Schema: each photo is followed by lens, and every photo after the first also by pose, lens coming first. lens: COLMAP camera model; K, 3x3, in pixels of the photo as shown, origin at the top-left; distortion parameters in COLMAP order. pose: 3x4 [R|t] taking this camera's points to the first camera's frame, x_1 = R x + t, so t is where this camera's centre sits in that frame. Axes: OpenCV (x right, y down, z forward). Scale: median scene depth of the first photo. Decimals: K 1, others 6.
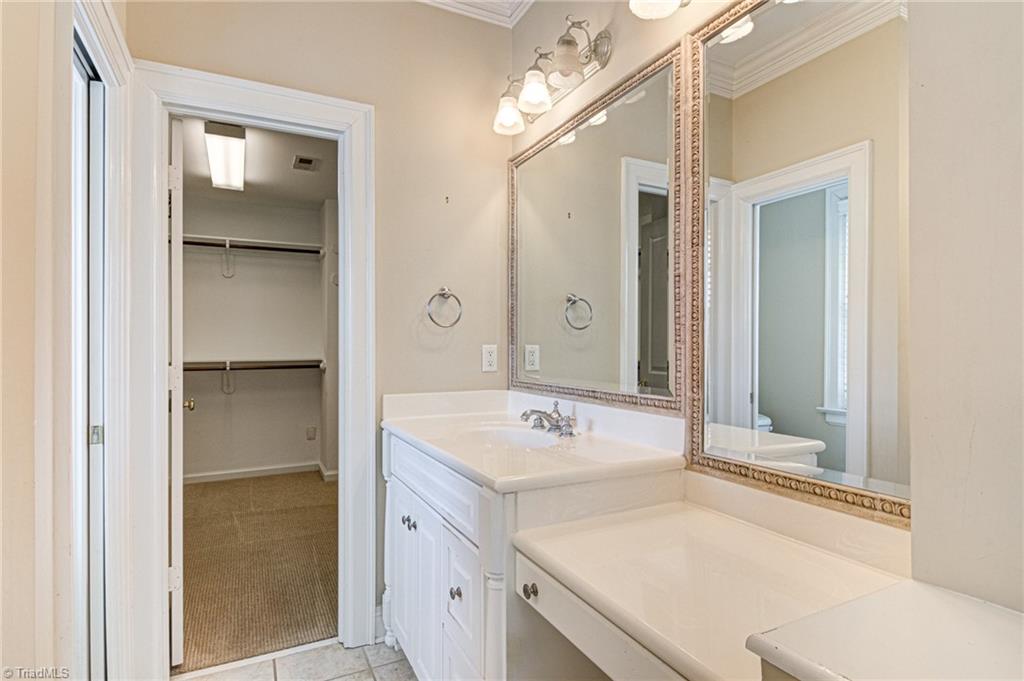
lens RADIAL K [[538.9, 0, 513.6], [0, 538.9, 342.8], [0, 0, 1]] dist [0.010473, -0.009862]
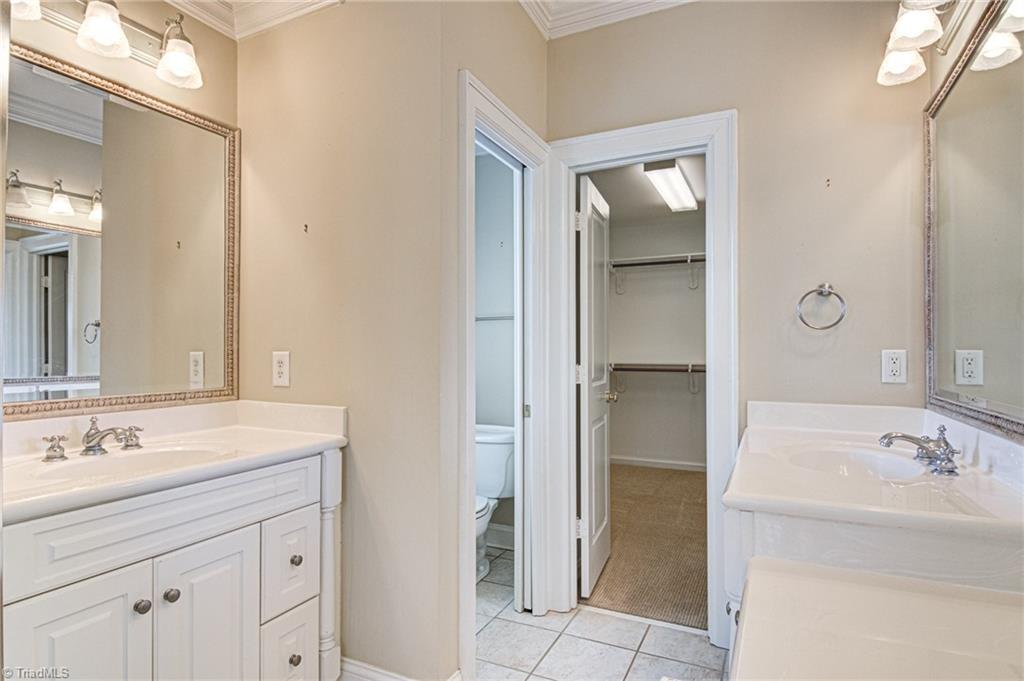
lens RADIAL K [[538.9, 0, 516.3], [0, 538.9, 343.7], [0, 0, 1]] dist [0.010473, -0.009862]
pose [[0.608770, -0.007300, -0.793313, 0.262692], [0.001213, 0.999965, -0.008271, 0.001019], [0.793346, 0.004073, 0.608758, 0.070854]]
